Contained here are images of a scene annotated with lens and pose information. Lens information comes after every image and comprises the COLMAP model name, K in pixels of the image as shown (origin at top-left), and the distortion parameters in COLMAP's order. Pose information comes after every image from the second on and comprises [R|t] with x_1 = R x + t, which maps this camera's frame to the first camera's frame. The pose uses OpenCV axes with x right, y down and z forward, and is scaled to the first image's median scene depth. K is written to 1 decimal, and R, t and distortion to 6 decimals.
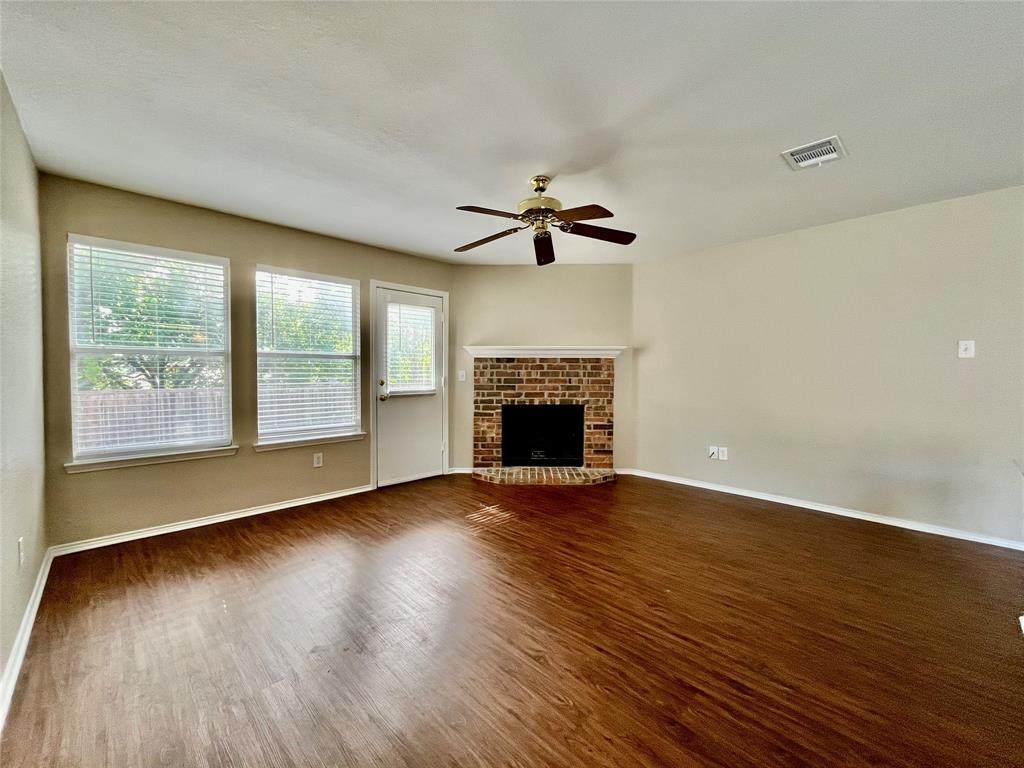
lens RADIAL K [[413.1, 0, 512.4], [0, 413.1, 381.3], [0, 0, 1]] dist [0.002250, 0.000121]
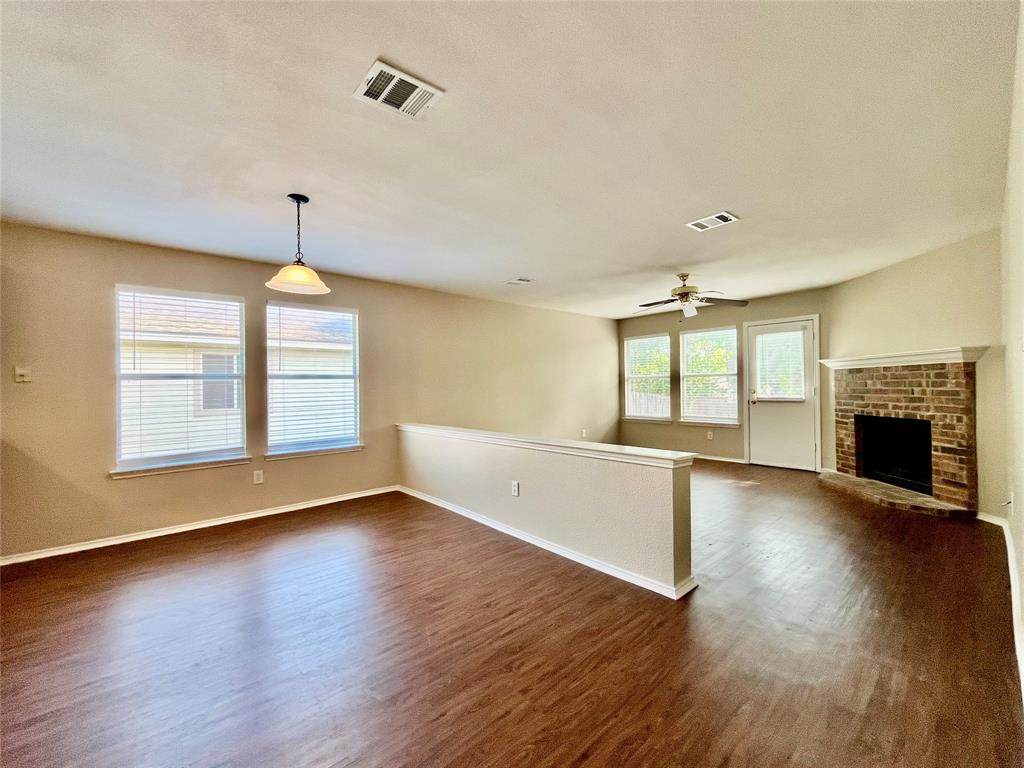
lens RADIAL K [[413.1, 0, 509.7], [0, 413.1, 385.6], [0, 0, 1]] dist [0.002250, 0.000121]
pose [[-0.067750, -0.005950, -0.997685, 1.056127], [-0.010090, 0.999935, -0.005278, -0.000629], [0.997651, 0.009709, -0.067806, 0.218997]]
